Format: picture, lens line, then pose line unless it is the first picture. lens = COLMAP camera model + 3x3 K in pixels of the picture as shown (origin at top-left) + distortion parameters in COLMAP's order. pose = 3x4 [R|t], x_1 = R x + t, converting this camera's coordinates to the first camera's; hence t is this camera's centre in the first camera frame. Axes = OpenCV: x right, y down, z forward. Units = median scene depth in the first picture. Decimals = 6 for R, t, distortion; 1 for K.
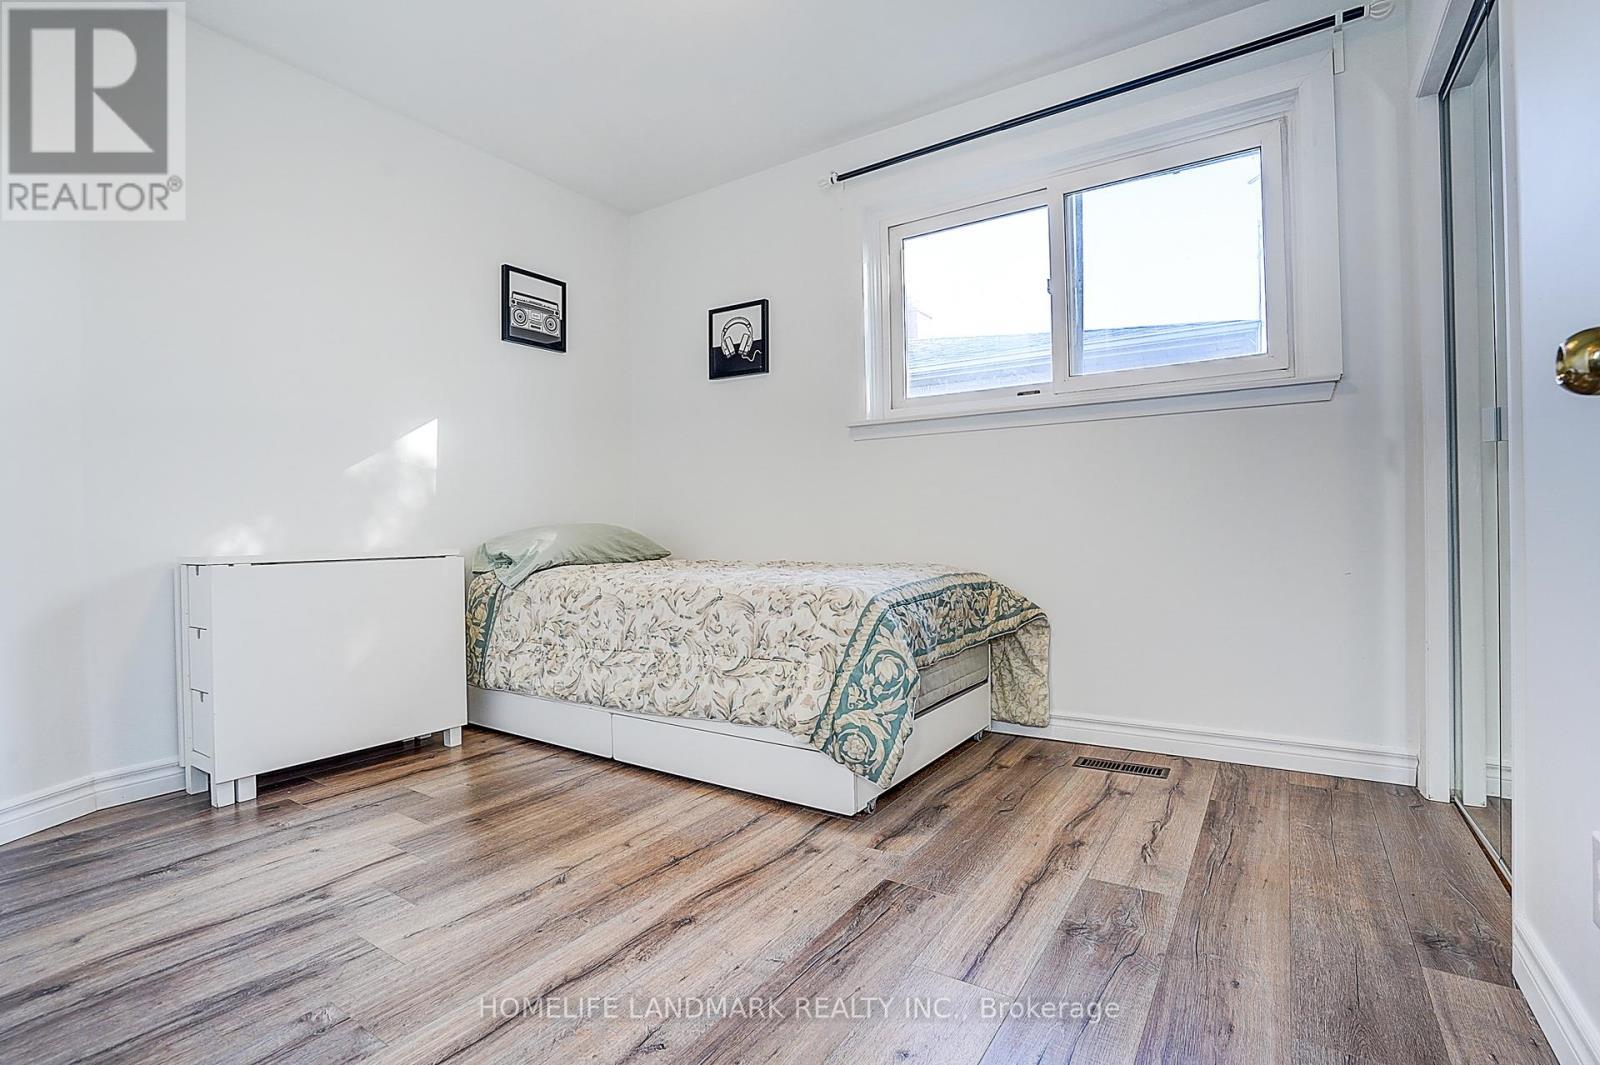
lens RADIAL K [[750.2, 0, 800.8], [0, 750.2, 535.0], [0, 0, 1]] dist [-0.066804, 0.028628]
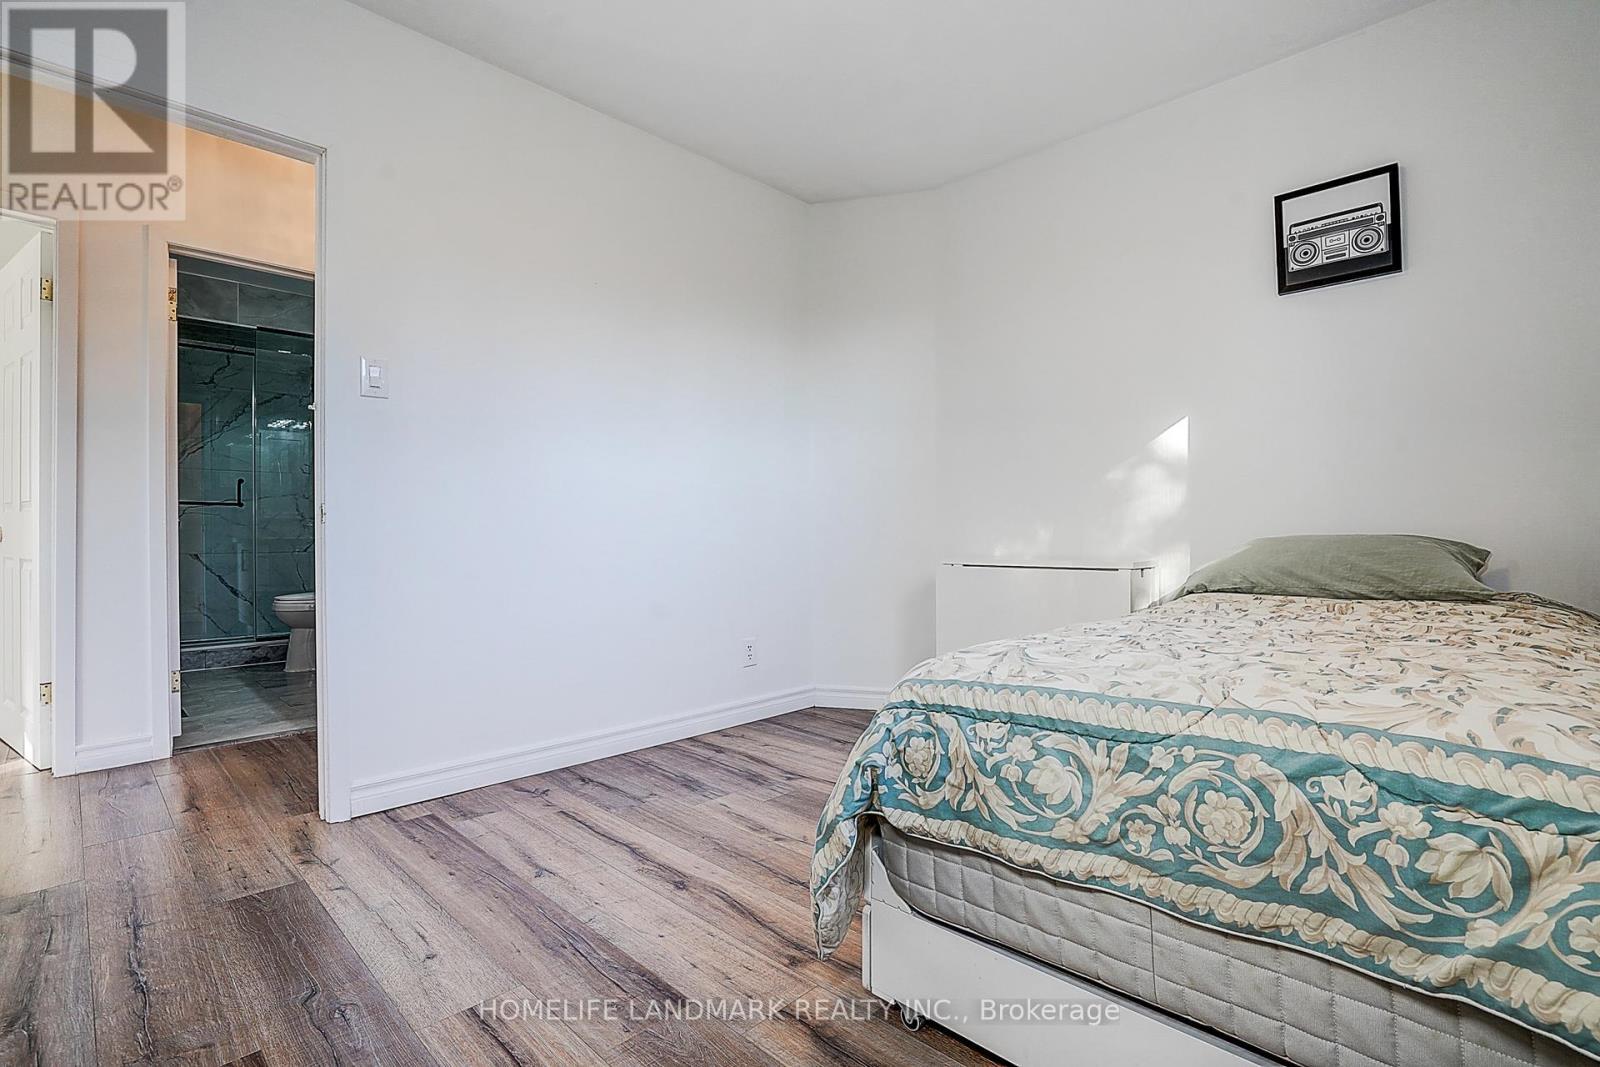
lens RADIAL K [[750.2, 0, 800.8], [0, 750.2, 536.0], [0, 0, 1]] dist [-0.066804, 0.028628]
pose [[-0.193289, 0.021464, -0.980907, 0.625761], [0.002916, 0.999769, 0.021302, -0.041972], [0.981137, 0.001257, -0.193307, 0.922432]]
